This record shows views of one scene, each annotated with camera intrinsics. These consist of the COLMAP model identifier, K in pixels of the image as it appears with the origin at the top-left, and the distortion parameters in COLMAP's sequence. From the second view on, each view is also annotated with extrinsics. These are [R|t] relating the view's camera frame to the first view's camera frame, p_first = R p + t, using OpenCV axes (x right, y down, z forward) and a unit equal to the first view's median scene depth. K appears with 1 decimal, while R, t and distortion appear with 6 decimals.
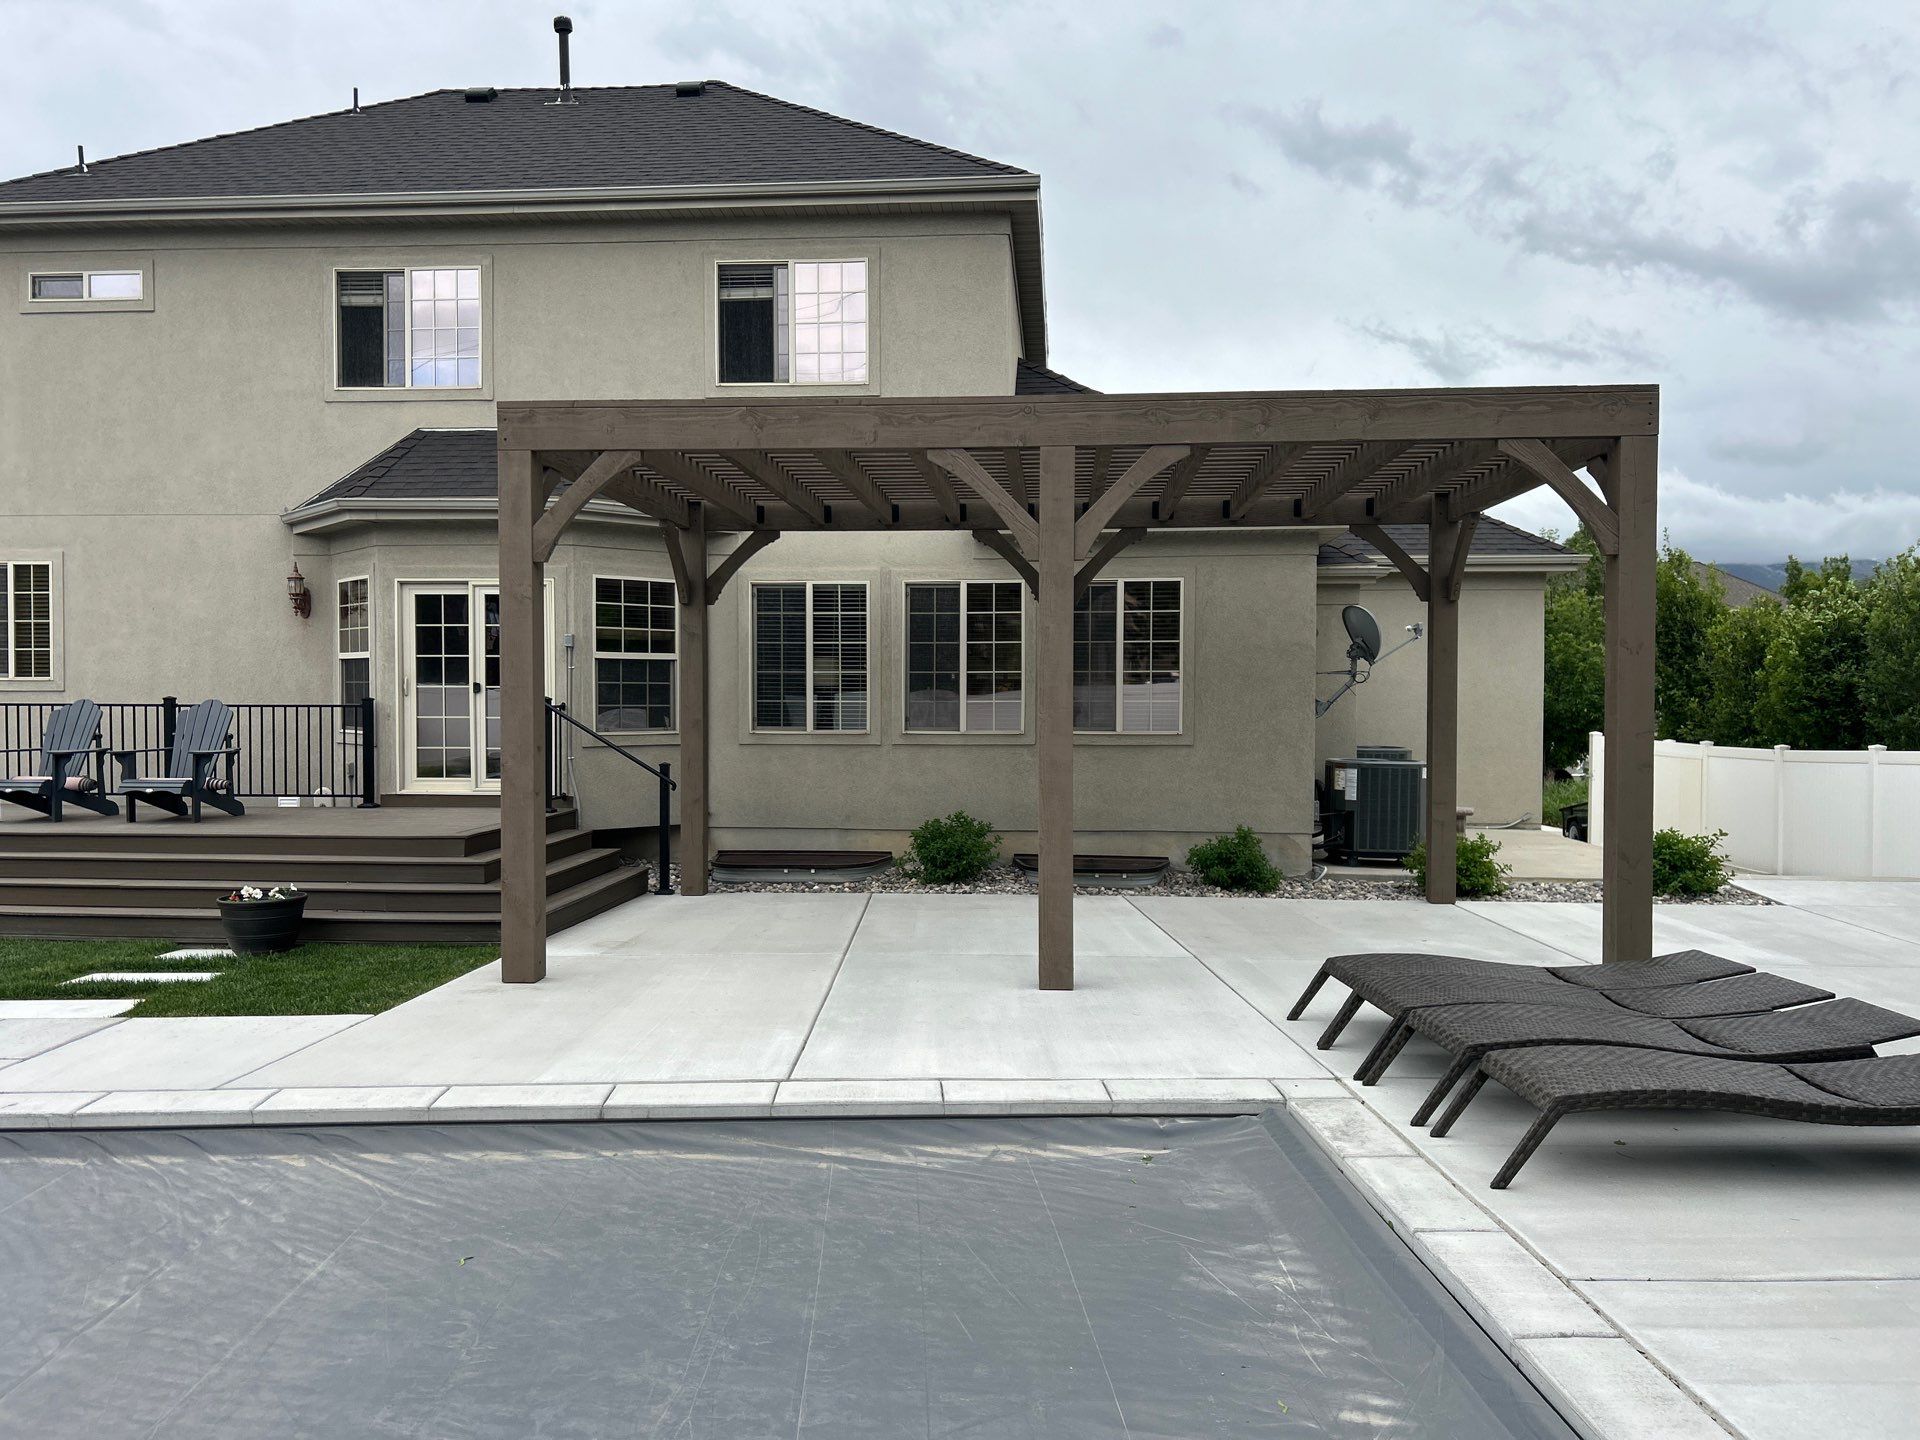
lens RADIAL K [[1429.0, 0, 964.6], [0, 1429.0, 743.3], [0, 0, 1]] dist [0.026371, -0.005544]
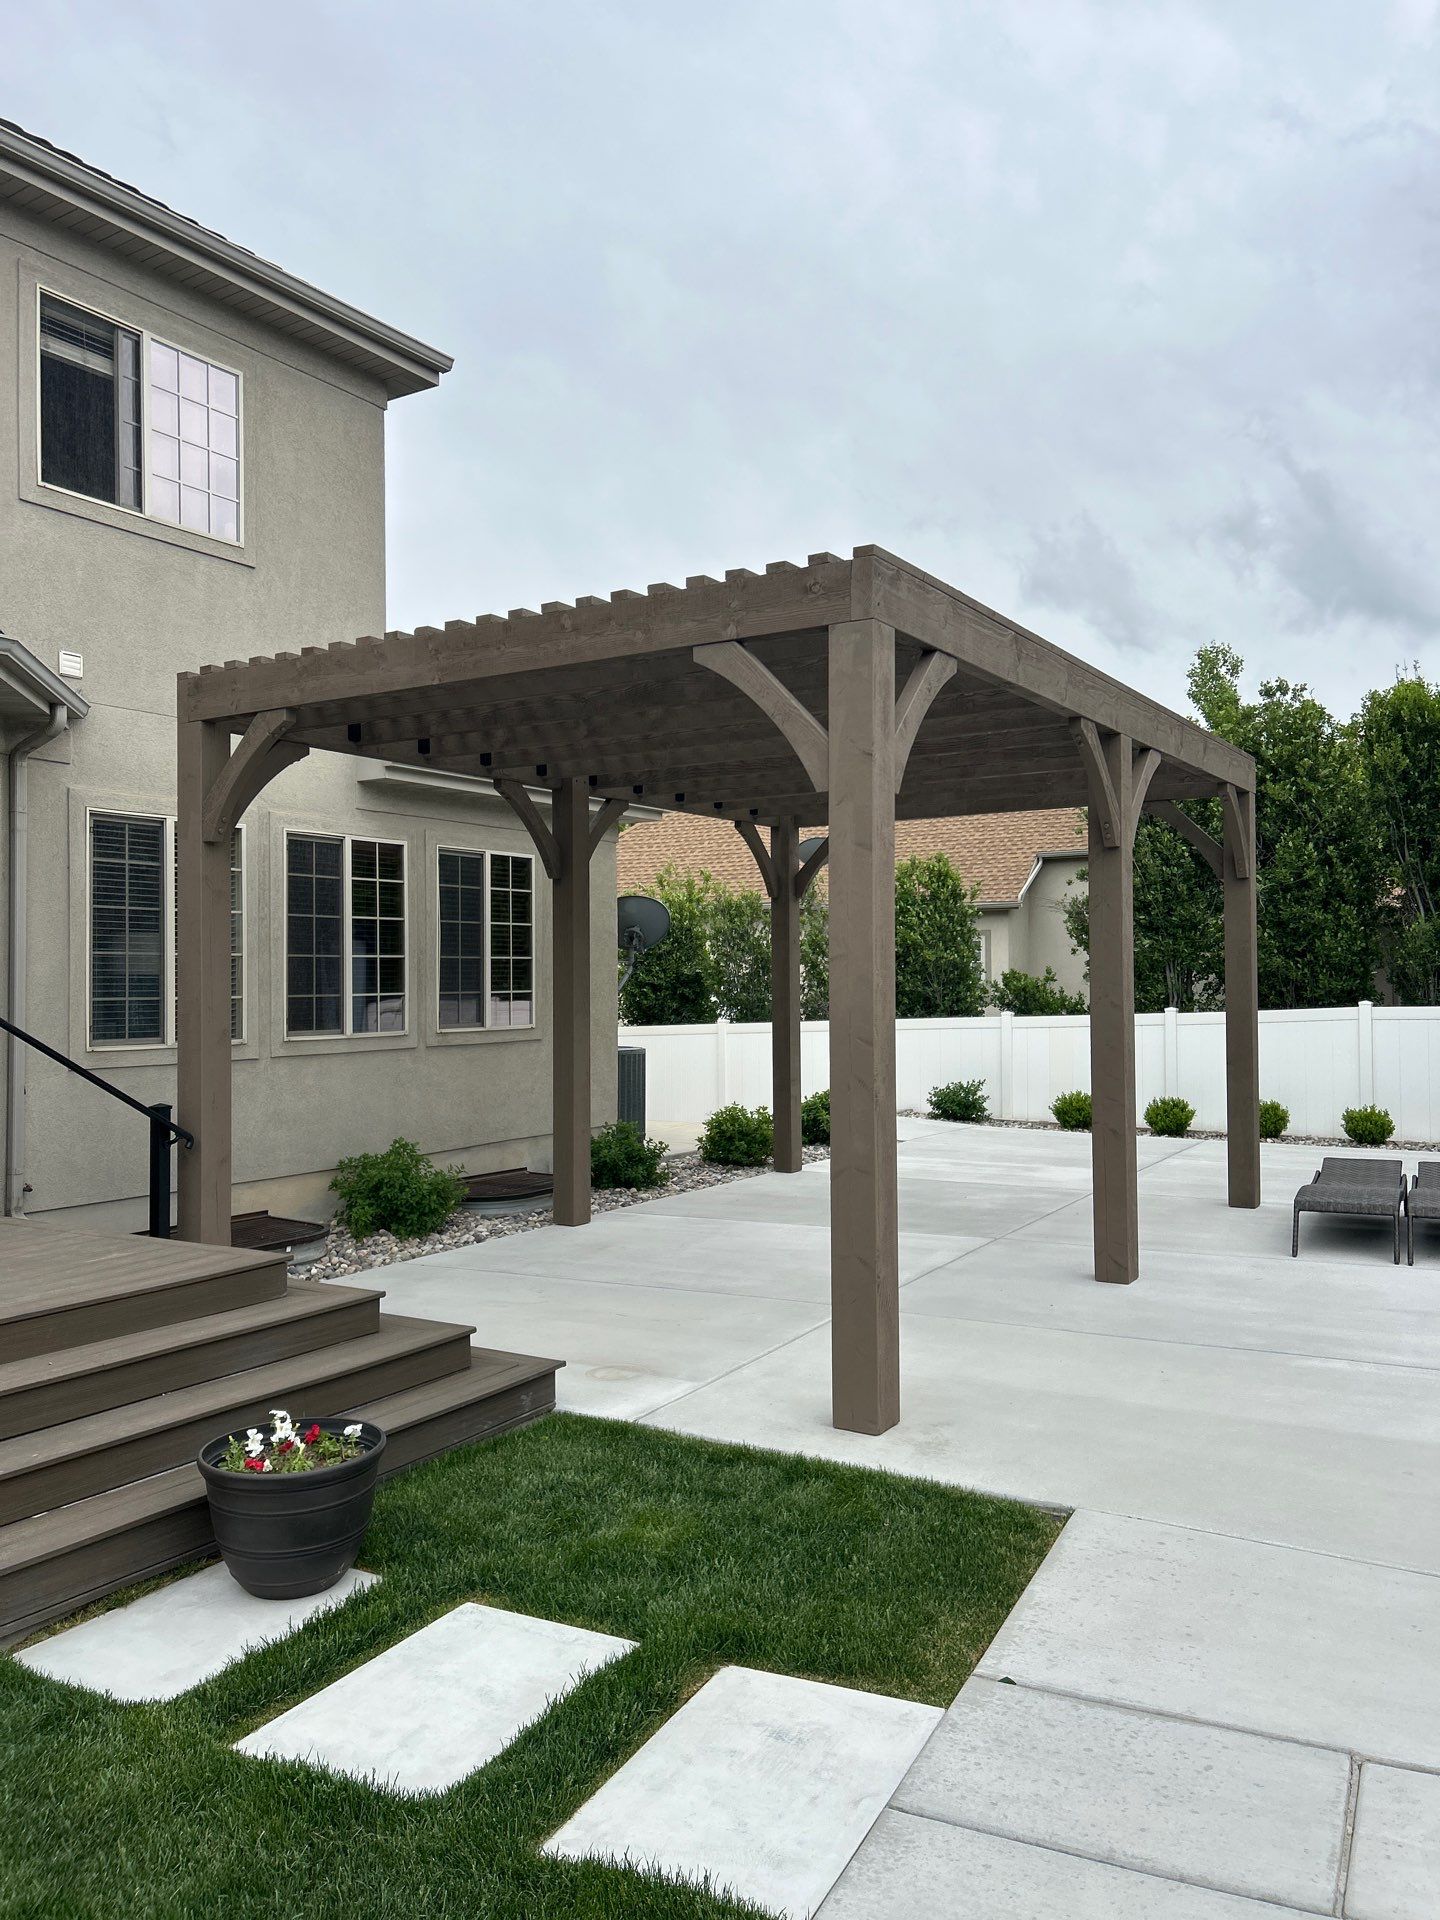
lens RADIAL K [[1429.0, 0, 731.2], [0, 1429.0, 958.8], [0, 0, 1]] dist [0.026371, -0.005544]
pose [[0.491689, 0.008217, 0.870732, -0.565859], [0.037523, 0.998827, -0.030615, -0.017532], [-0.869962, 0.047725, 0.490803, 0.453267]]
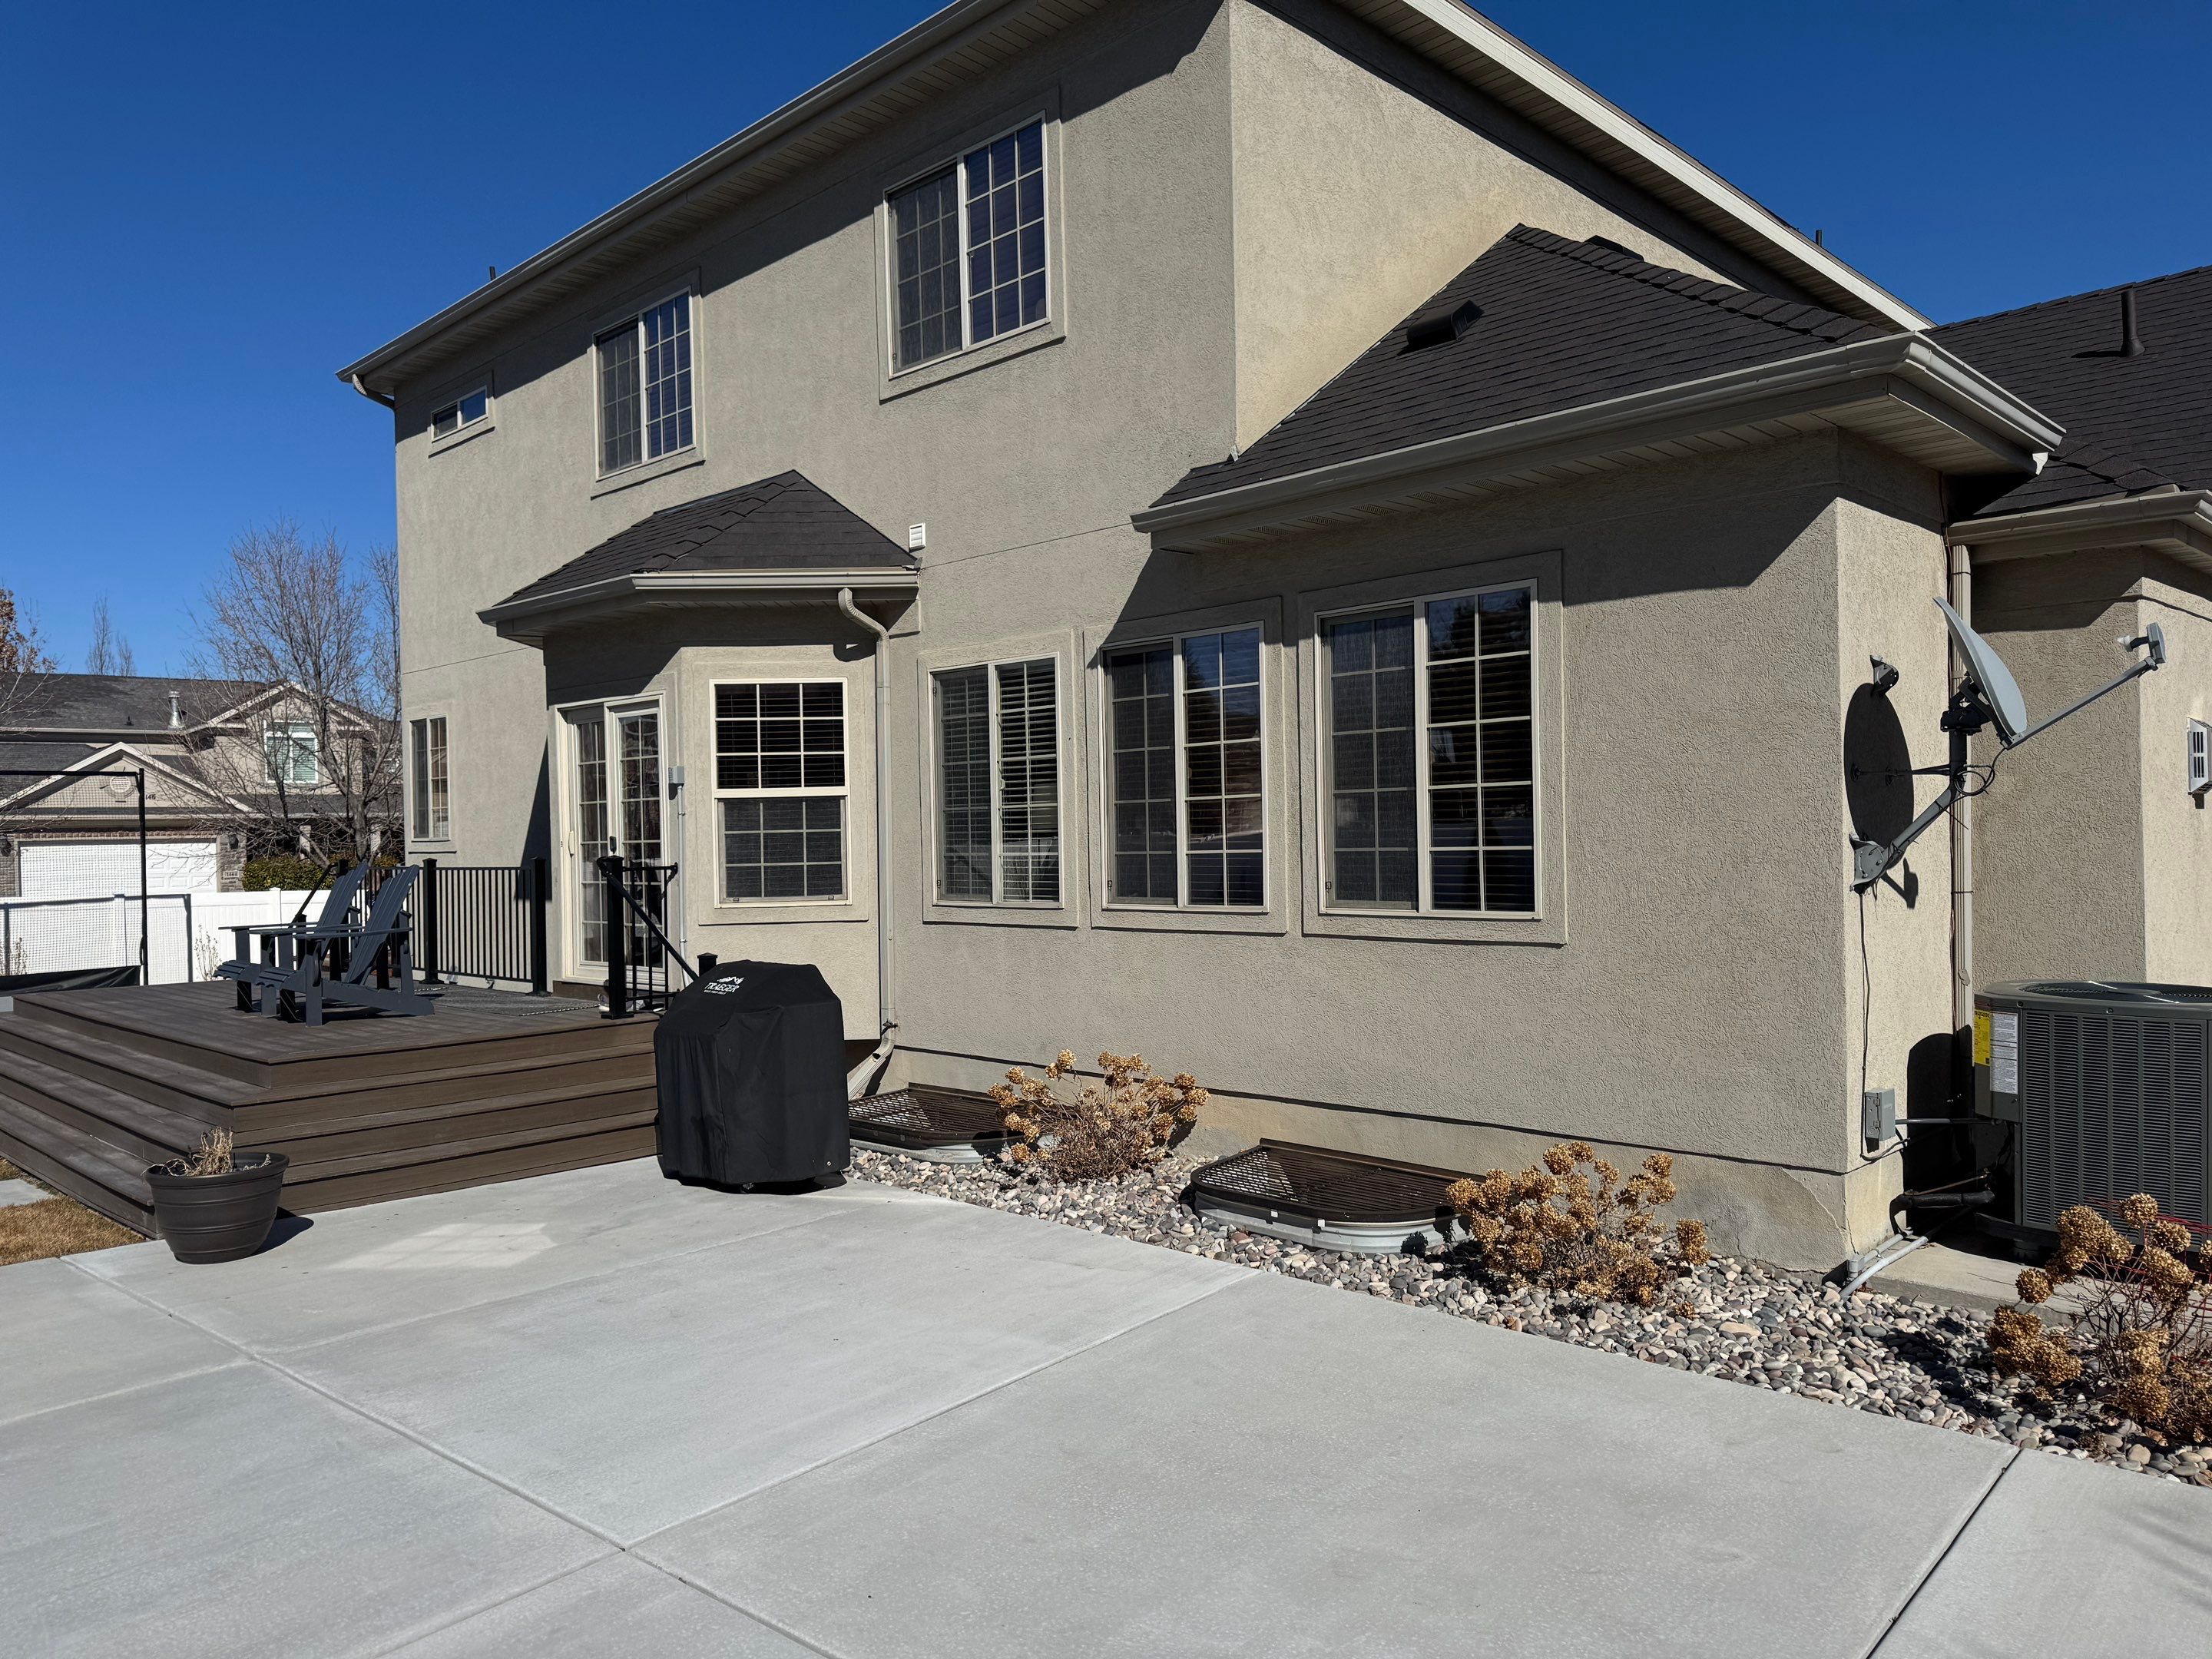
lens RADIAL K [[1646.3, 0, 1111.3], [0, 1646.3, 856.3], [0, 0, 1]] dist [0.026371, -0.005544]
pose [[0.729328, -0.008208, -0.684115, 0.419042], [0.005480, 0.999966, -0.006155, -0.024355], [0.684142, 0.000740, 0.729349, 0.523471]]
